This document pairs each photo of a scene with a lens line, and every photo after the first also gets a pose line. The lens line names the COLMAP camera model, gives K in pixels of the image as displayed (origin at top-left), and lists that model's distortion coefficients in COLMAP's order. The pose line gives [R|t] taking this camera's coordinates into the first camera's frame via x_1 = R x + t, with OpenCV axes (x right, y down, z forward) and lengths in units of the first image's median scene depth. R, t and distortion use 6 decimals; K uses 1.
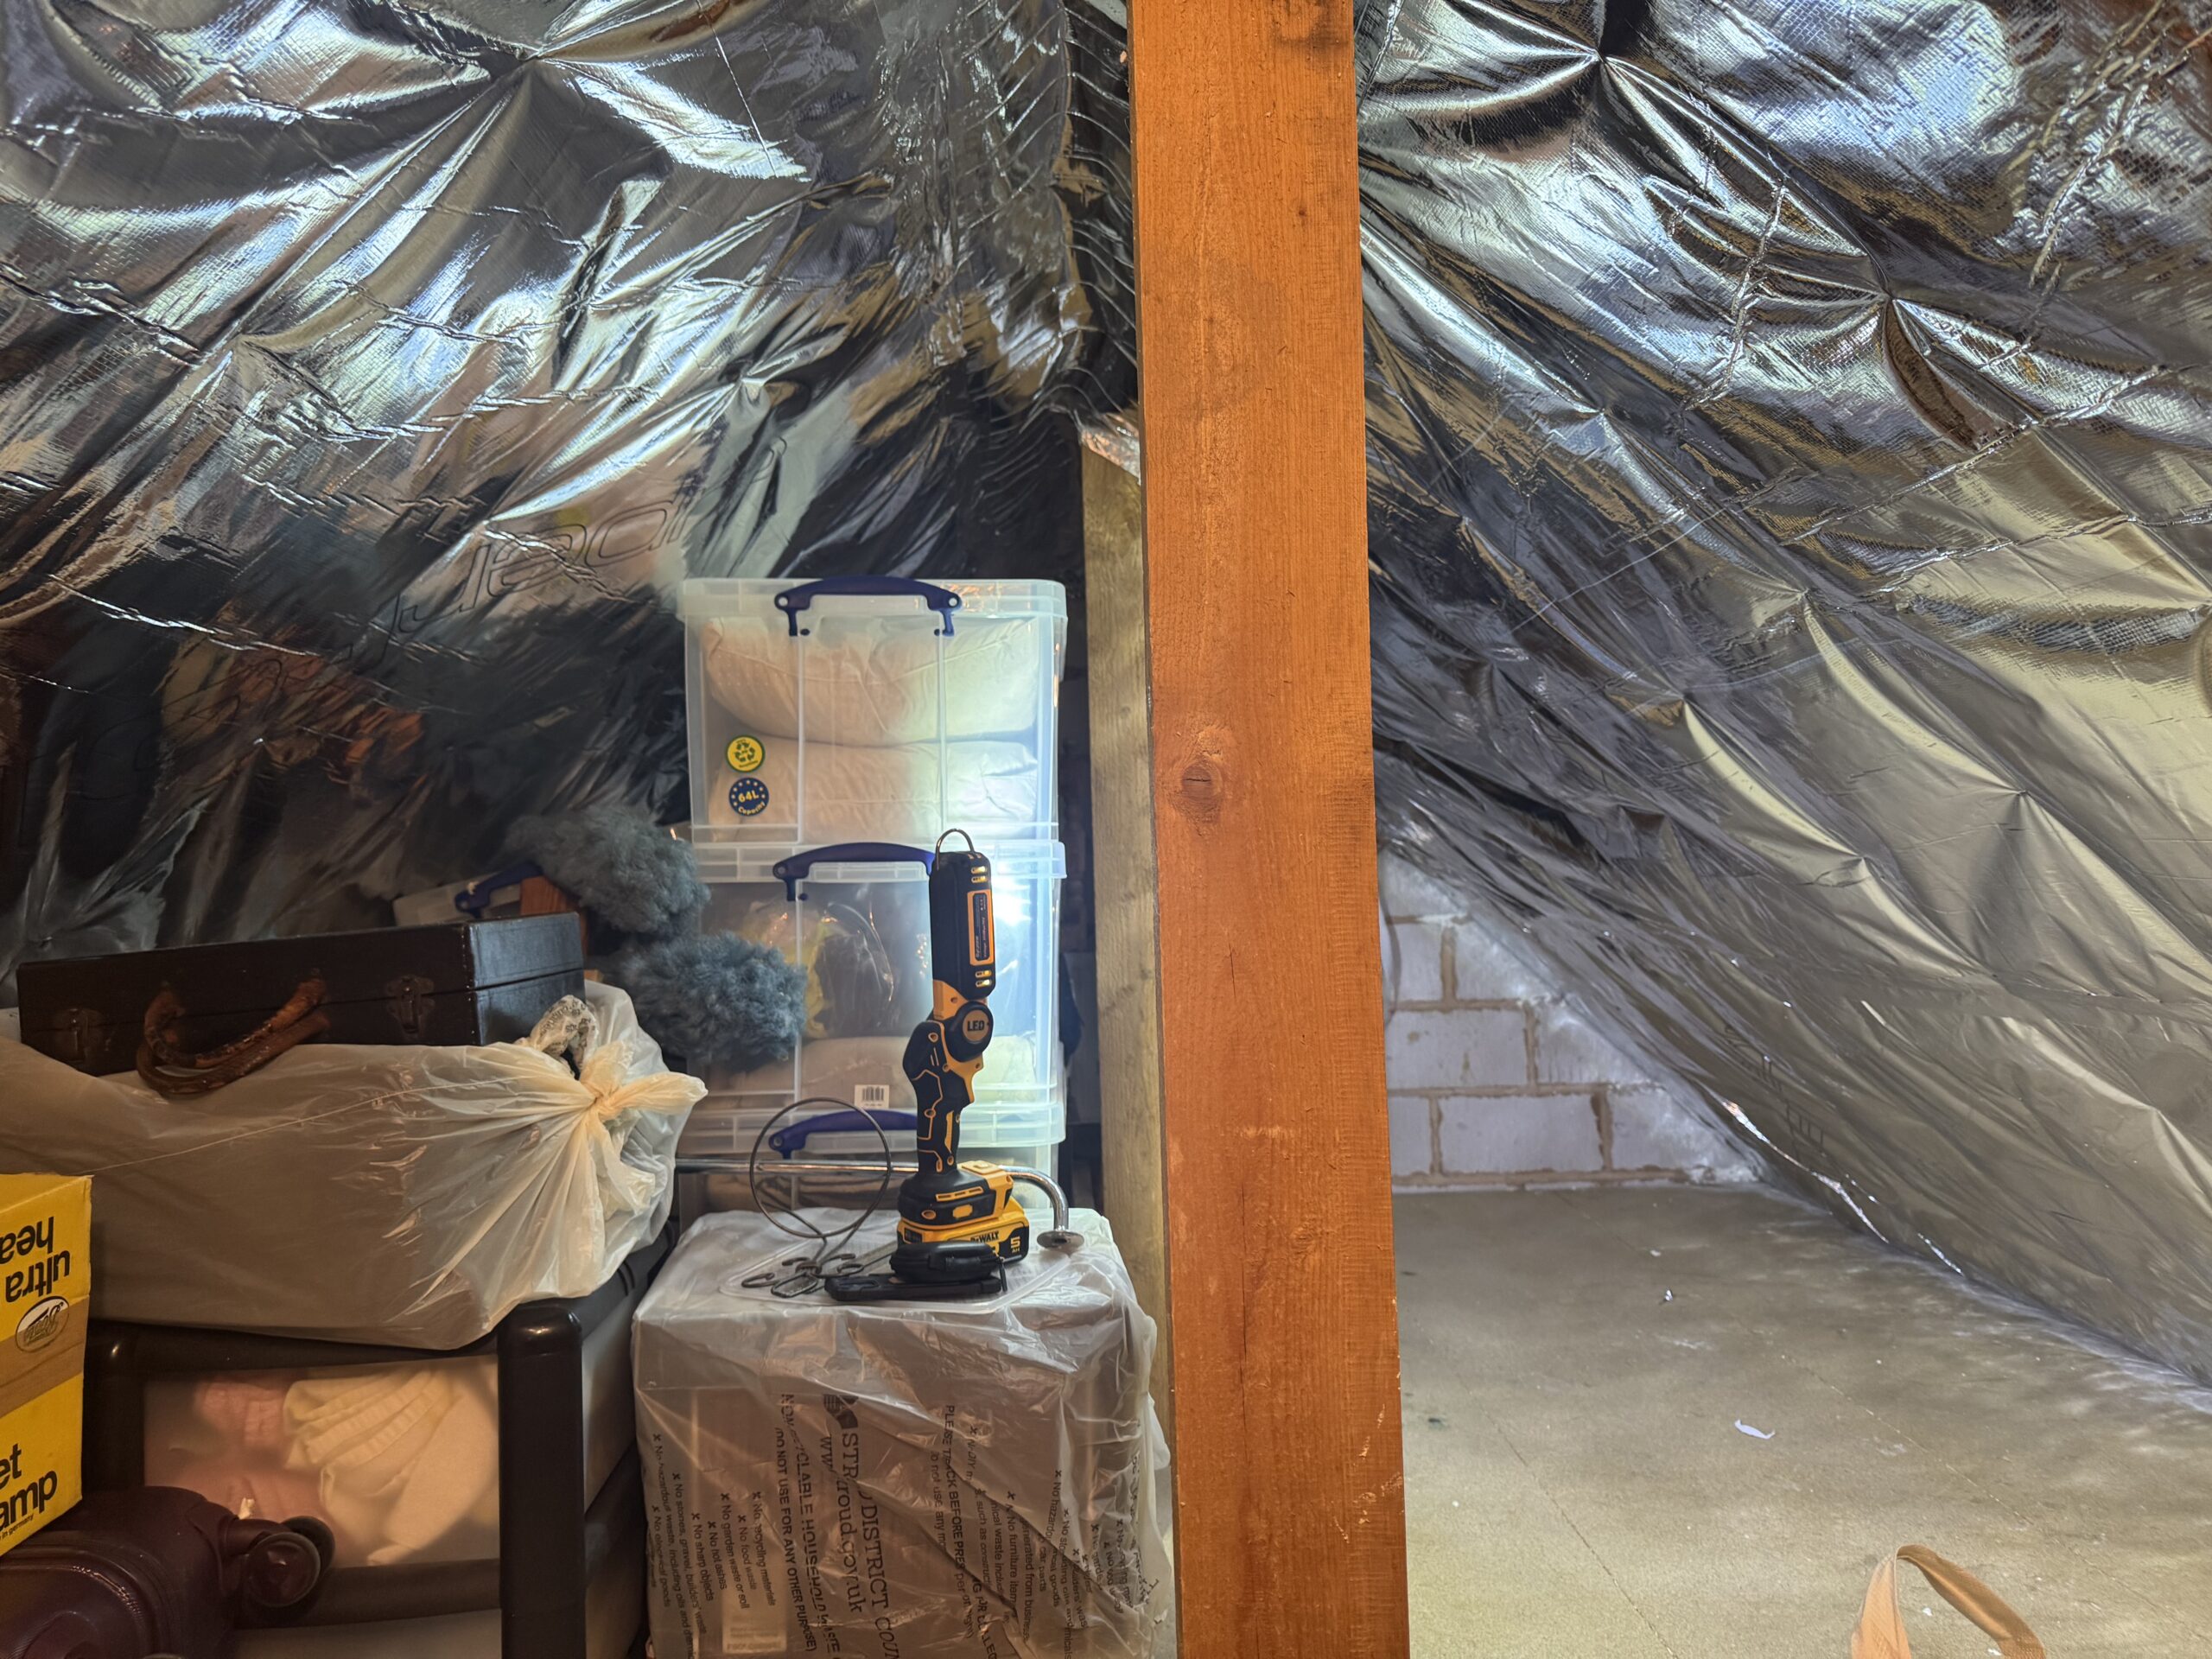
lens RADIAL K [[1553.1, 0, 1112.8], [0, 1553.1, 816.9], [0, 0, 1]] dist [0.072032, -0.093764]
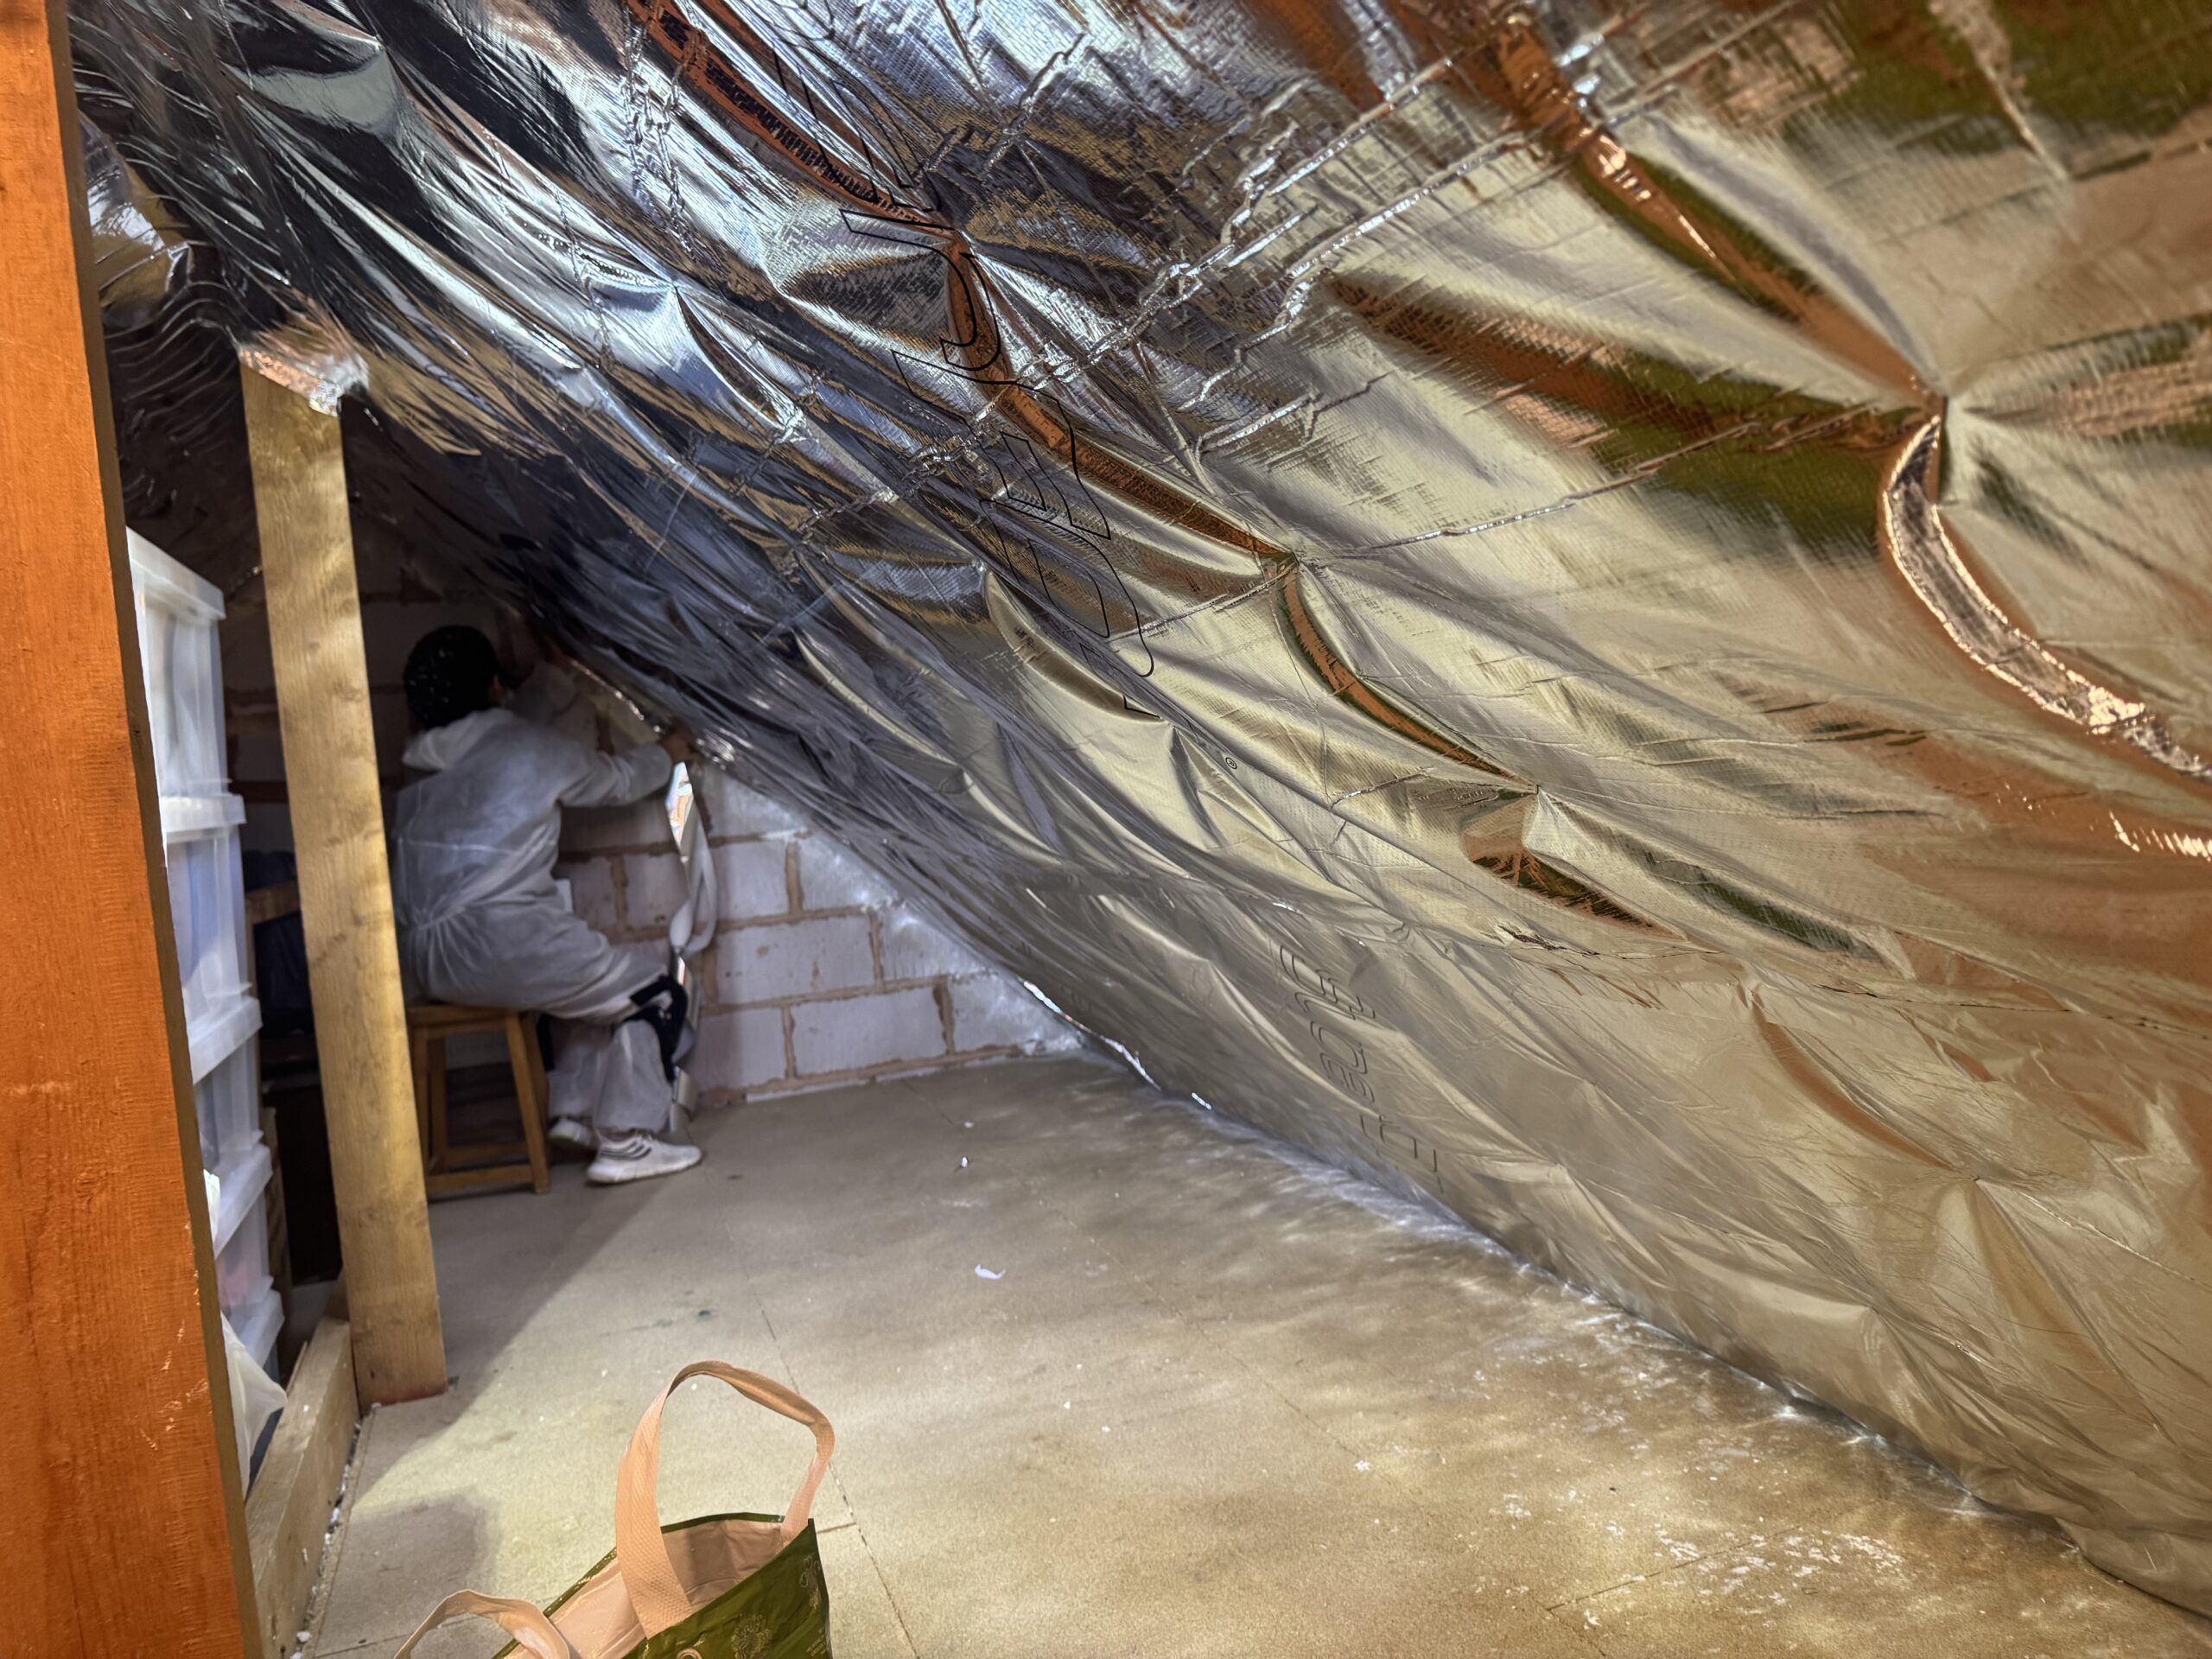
lens RADIAL K [[1553.1, 0, 1112.9], [0, 1553.1, 823.4], [0, 0, 1]] dist [0.072032, -0.093764]
pose [[0.948088, -0.067529, 0.310757, 0.140348], [0.048310, 0.996436, 0.069142, -0.003272], [-0.314318, -0.050540, 0.947971, -0.062857]]
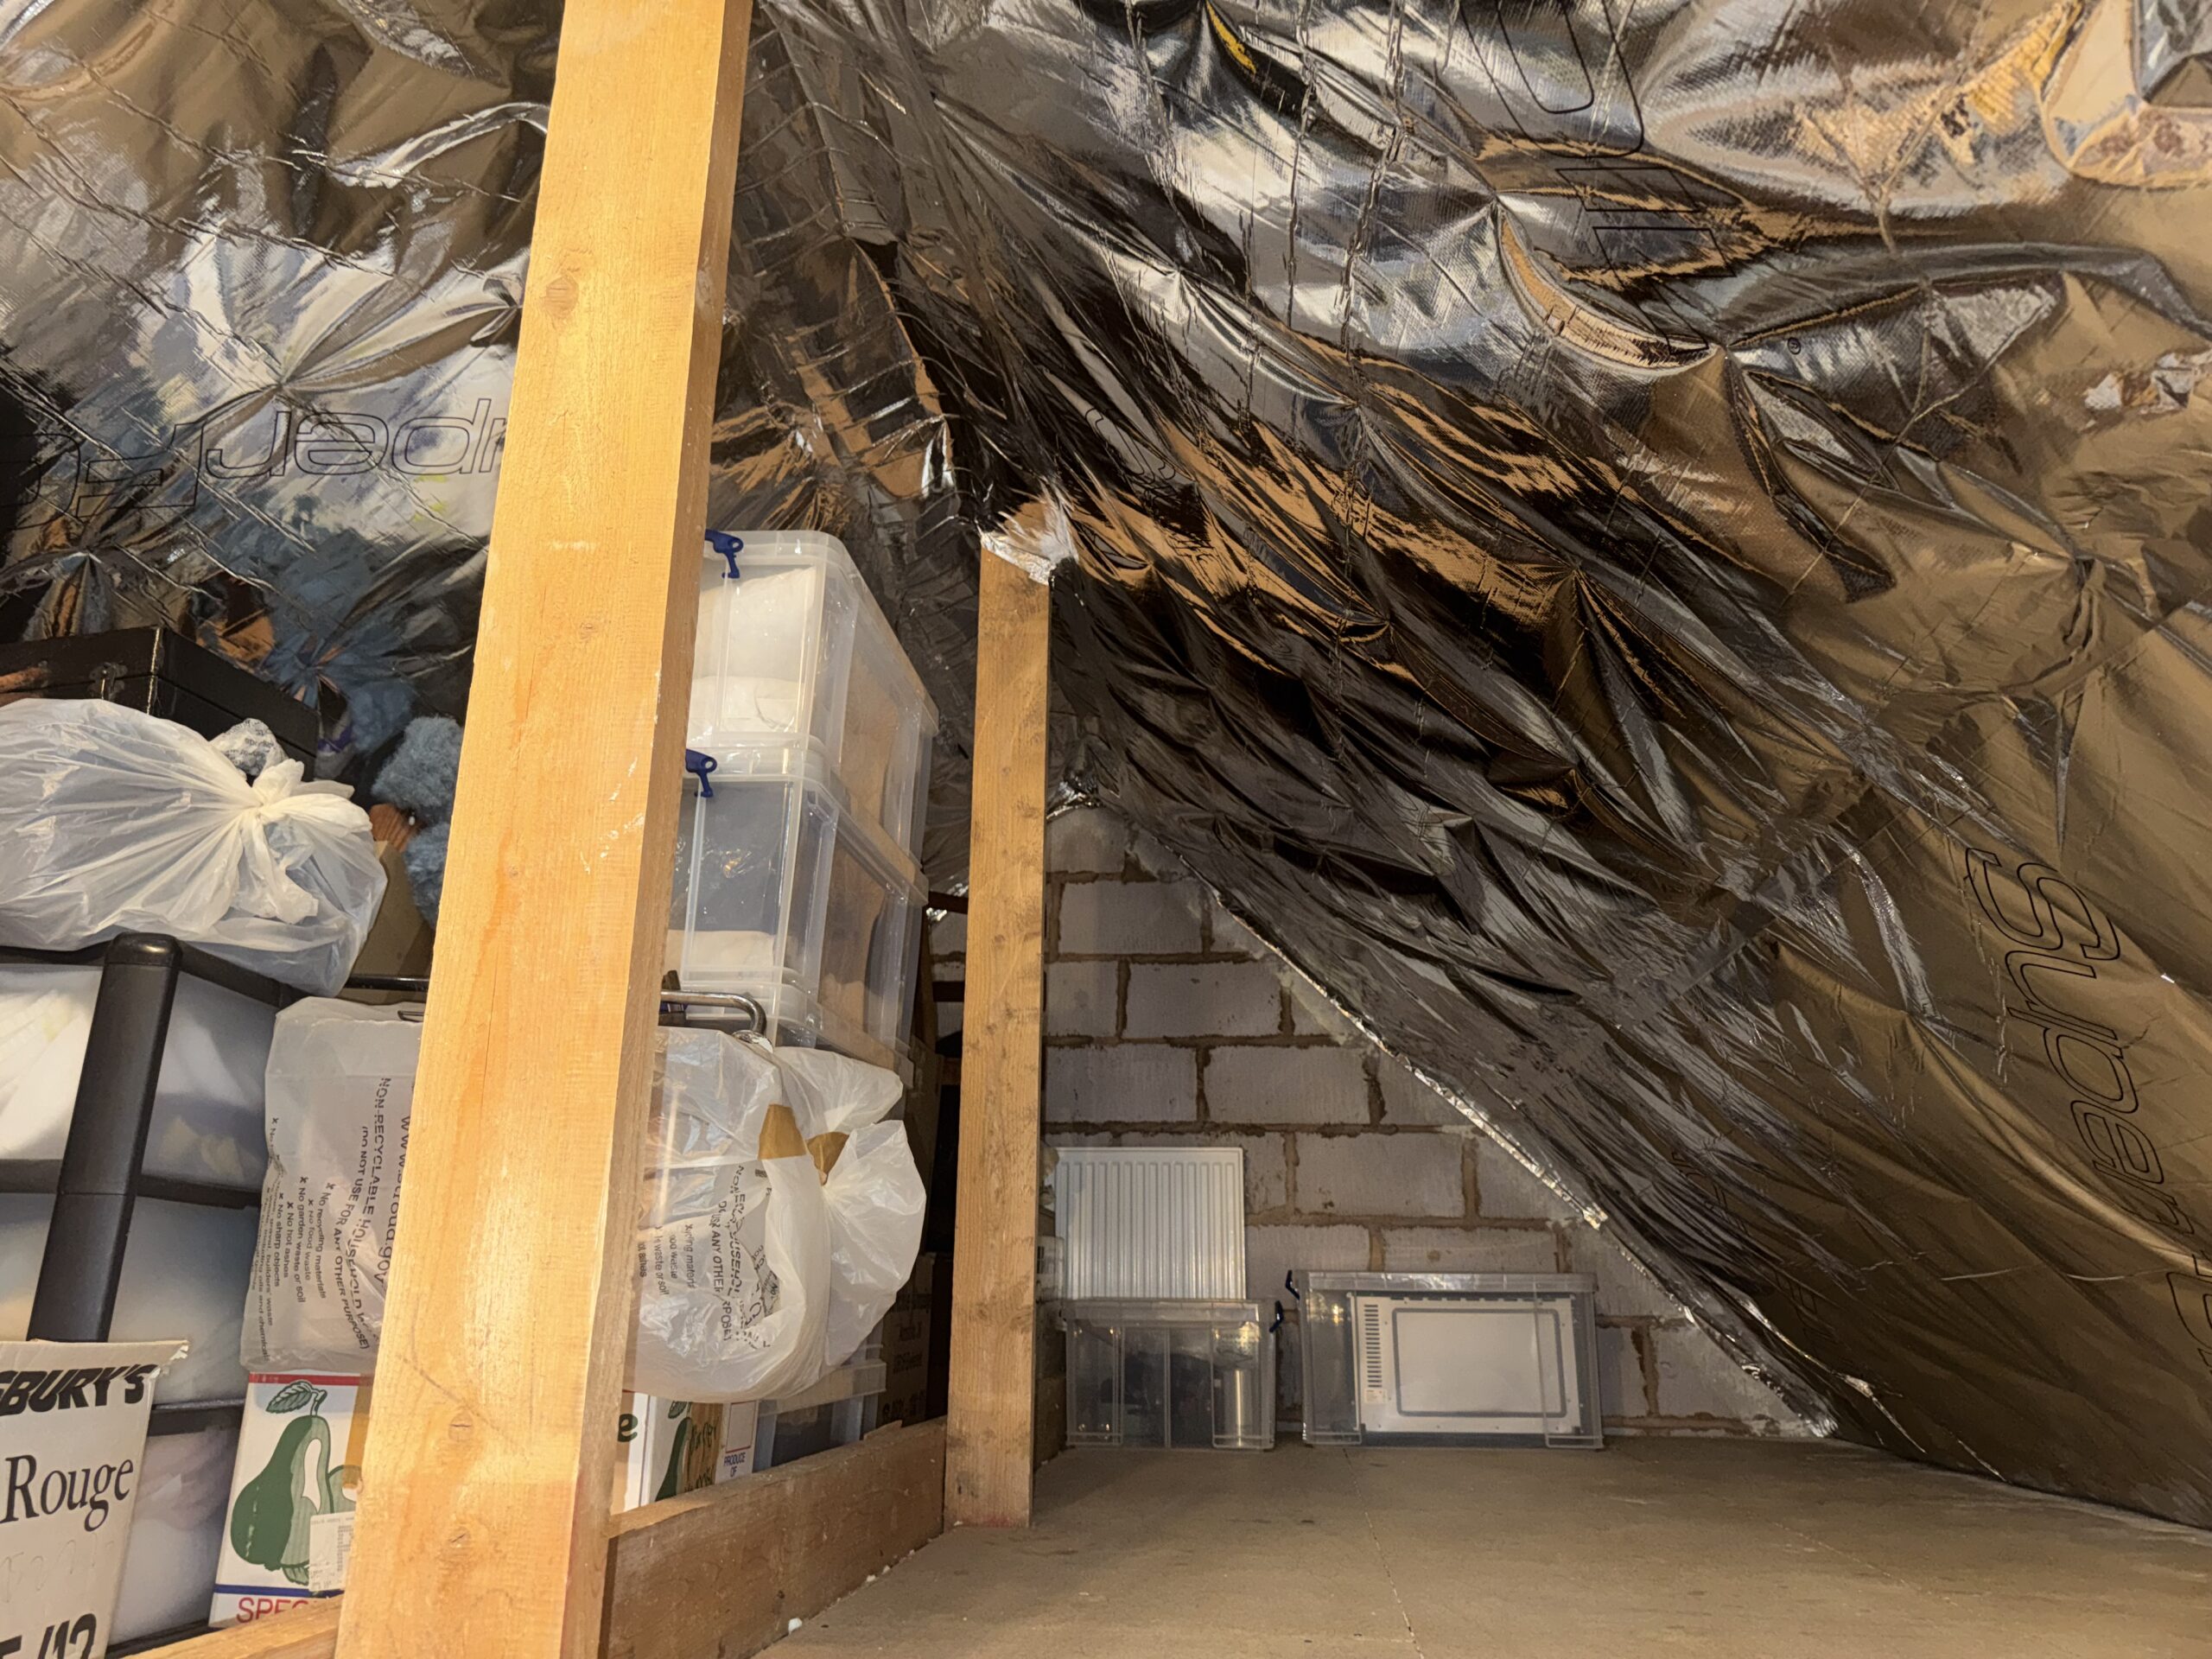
lens RADIAL K [[1553.1, 0, 1107.6], [0, 1553.1, 808.2], [0, 0, 1]] dist [0.072032, -0.093764]
pose [[0.988161, -0.003027, -0.153390, 0.206462], [-0.039357, 0.961346, -0.272514, 0.210432], [0.148286, 0.275325, 0.949846, 0.000510]]
